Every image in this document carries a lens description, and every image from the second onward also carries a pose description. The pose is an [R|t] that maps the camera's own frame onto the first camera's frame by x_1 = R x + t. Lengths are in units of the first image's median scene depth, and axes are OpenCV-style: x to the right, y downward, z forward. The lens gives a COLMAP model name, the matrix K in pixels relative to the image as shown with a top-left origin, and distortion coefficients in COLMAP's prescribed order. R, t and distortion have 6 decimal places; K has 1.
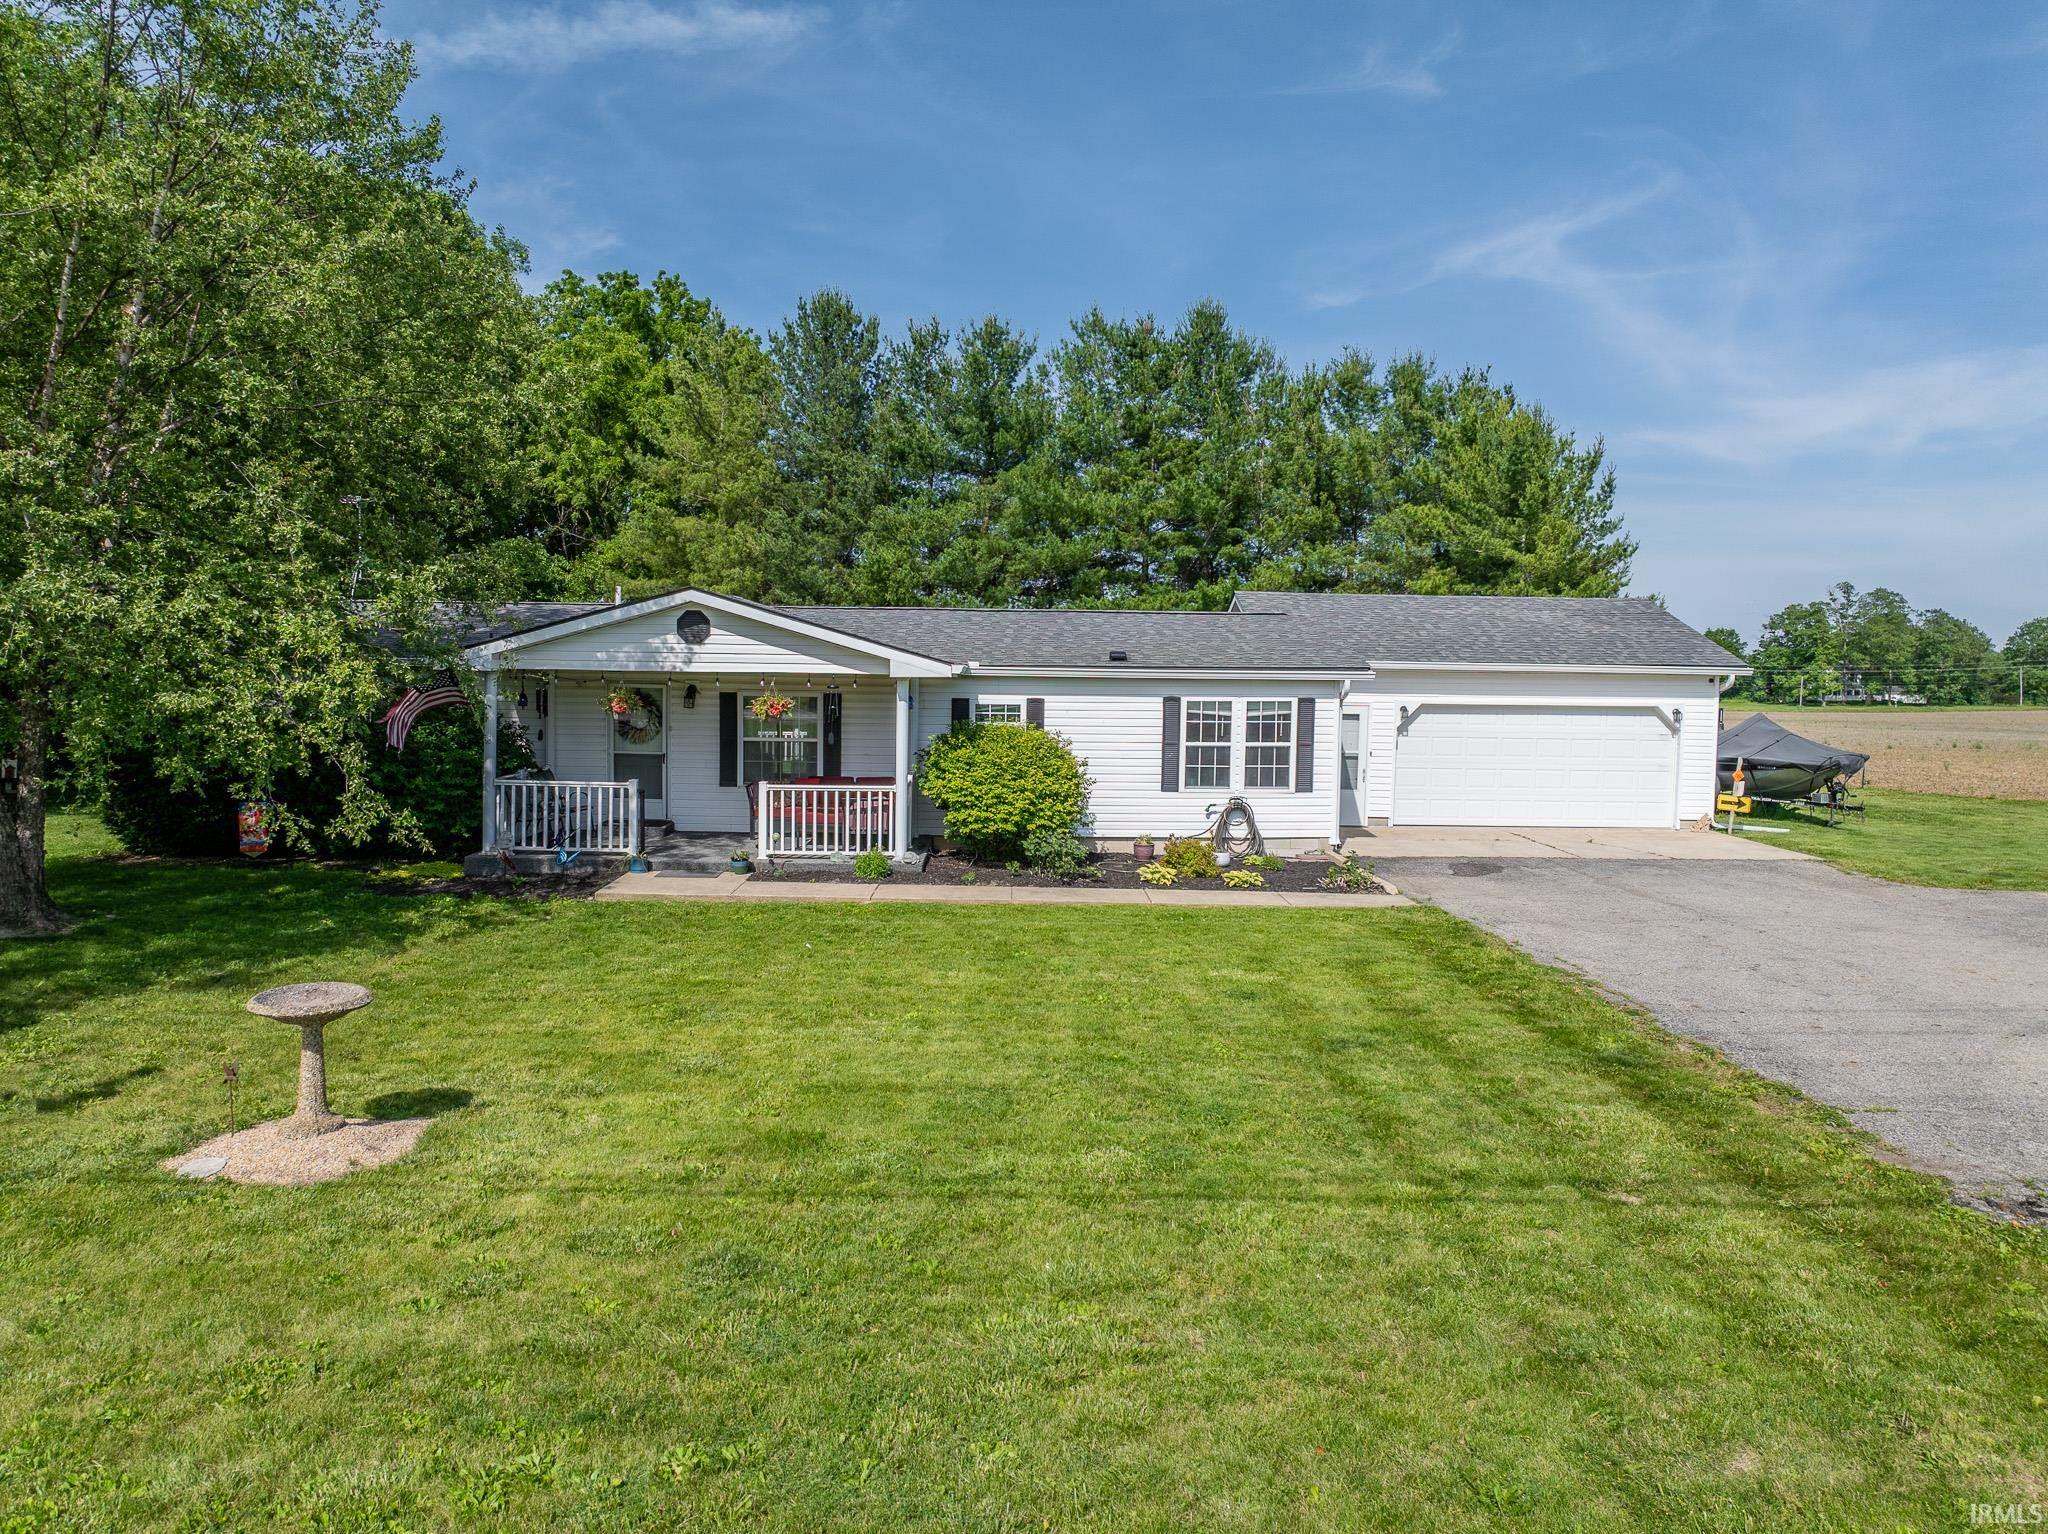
lens RADIAL K [[1446.2, 0, 1026.6], [0, 1446.2, 761.5], [0, 0, 1]] dist [-0.046082, 0.004588]
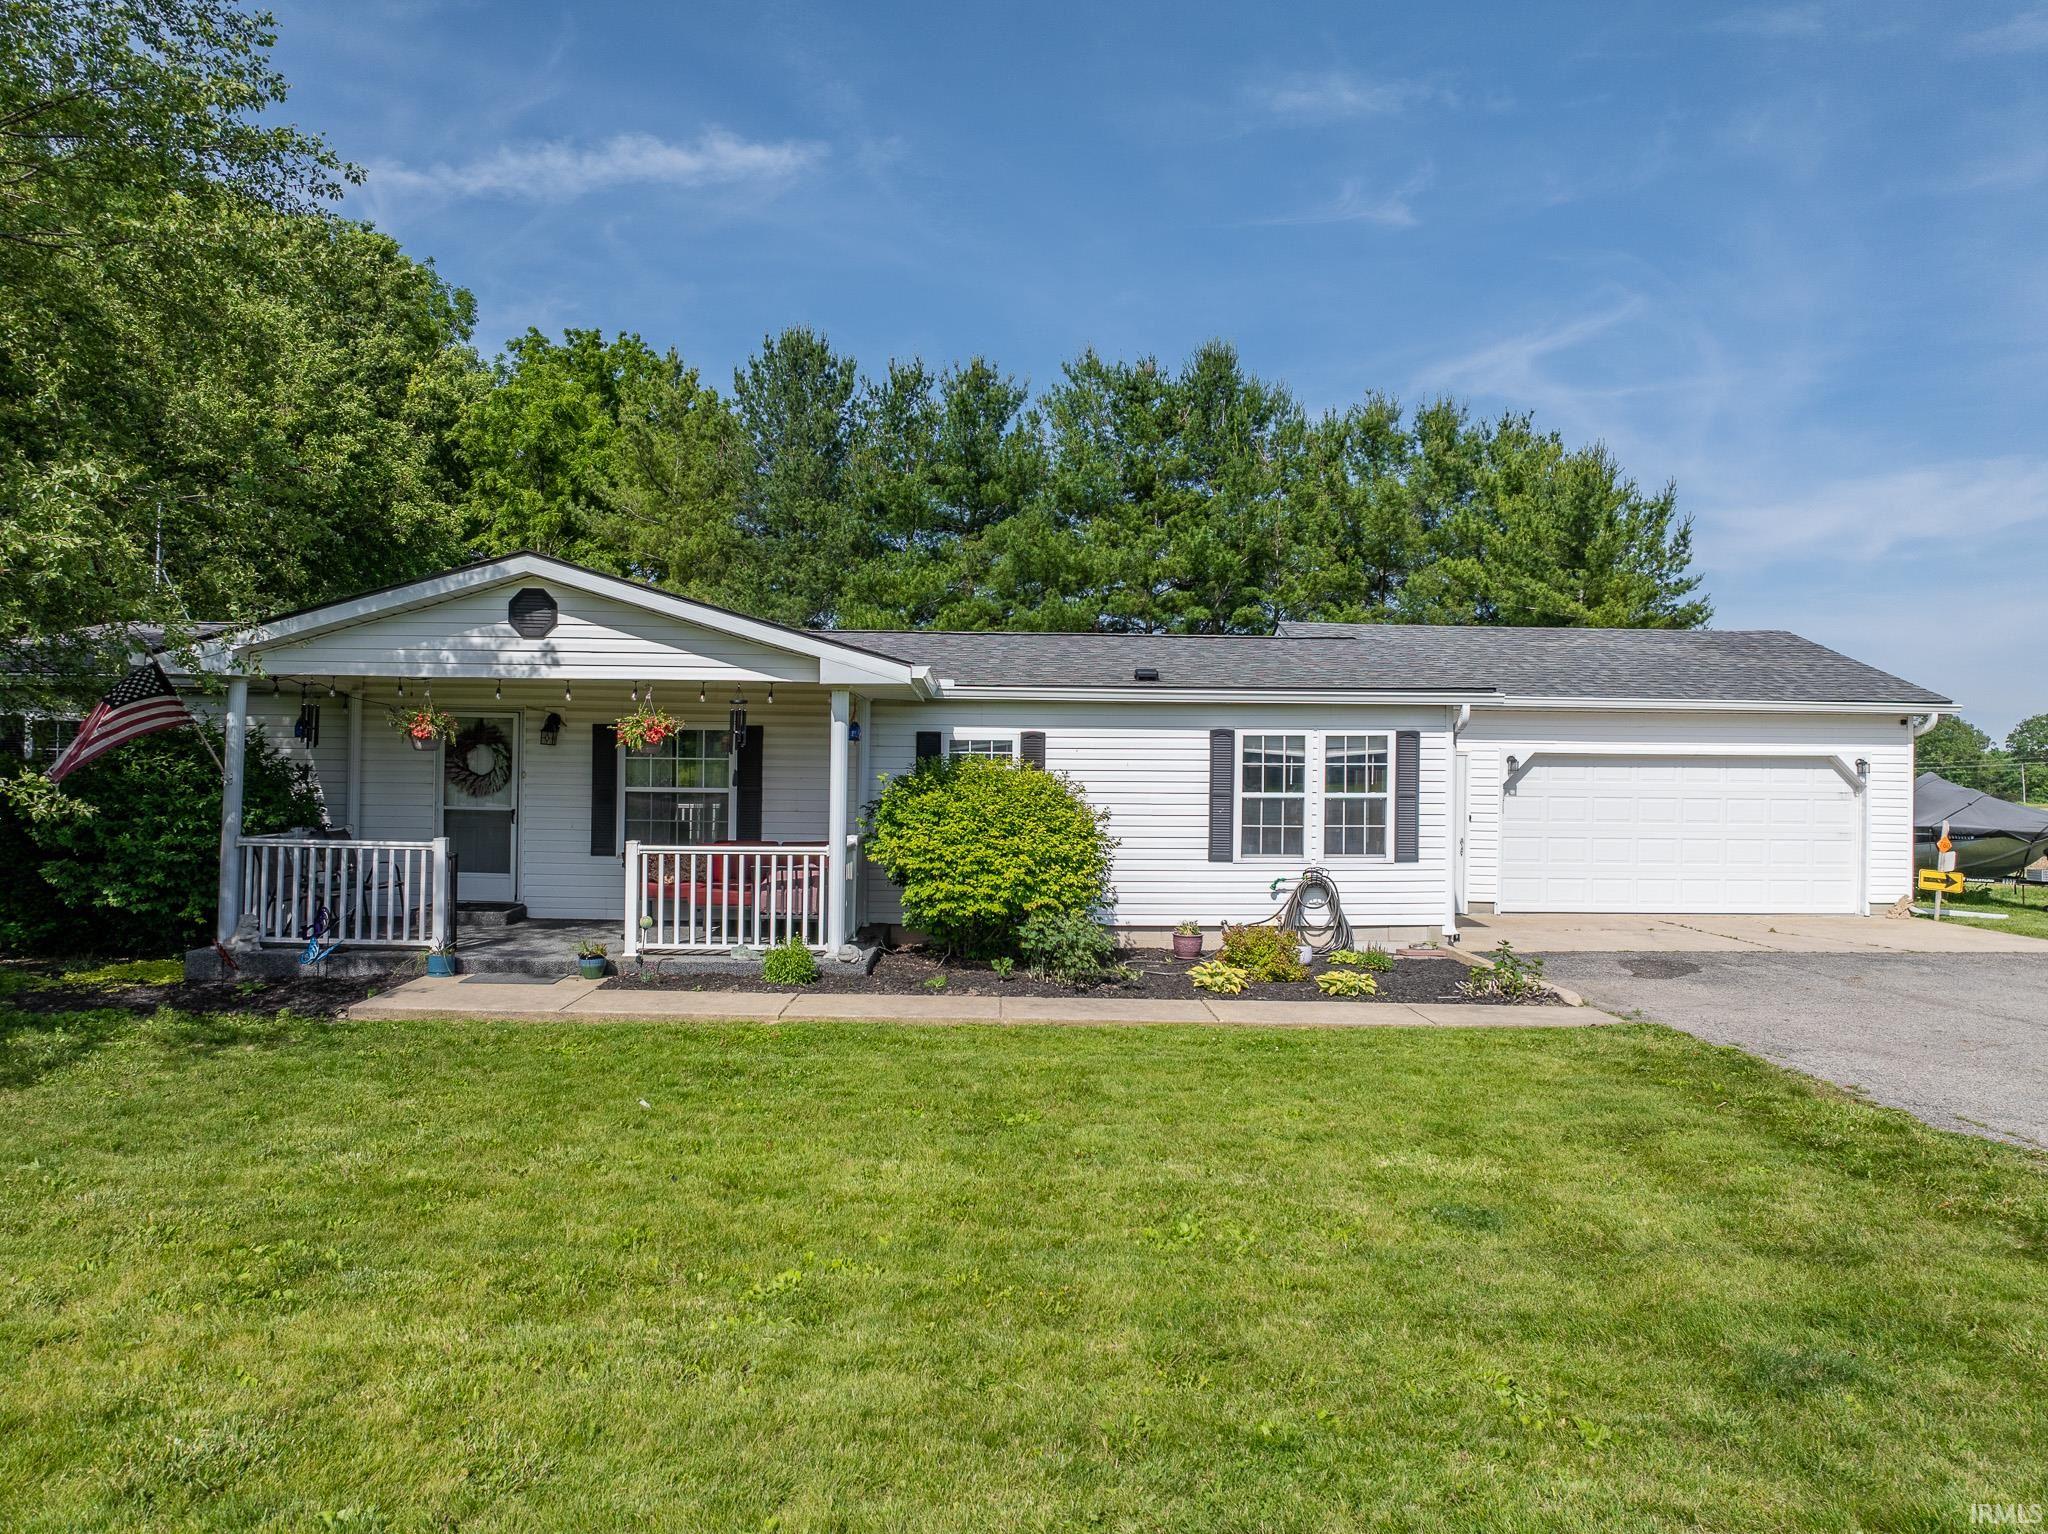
lens RADIAL K [[1443.0, 0, 1027.6], [0, 1443.0, 763.9], [0, 0, 1]] dist [-0.045874, 0.010734]
pose [[0.999958, -0.002053, 0.008963, -0.003140], [0.002691, 0.997423, -0.071688, 0.023516], [-0.008793, 0.071709, 0.997387, 0.285166]]
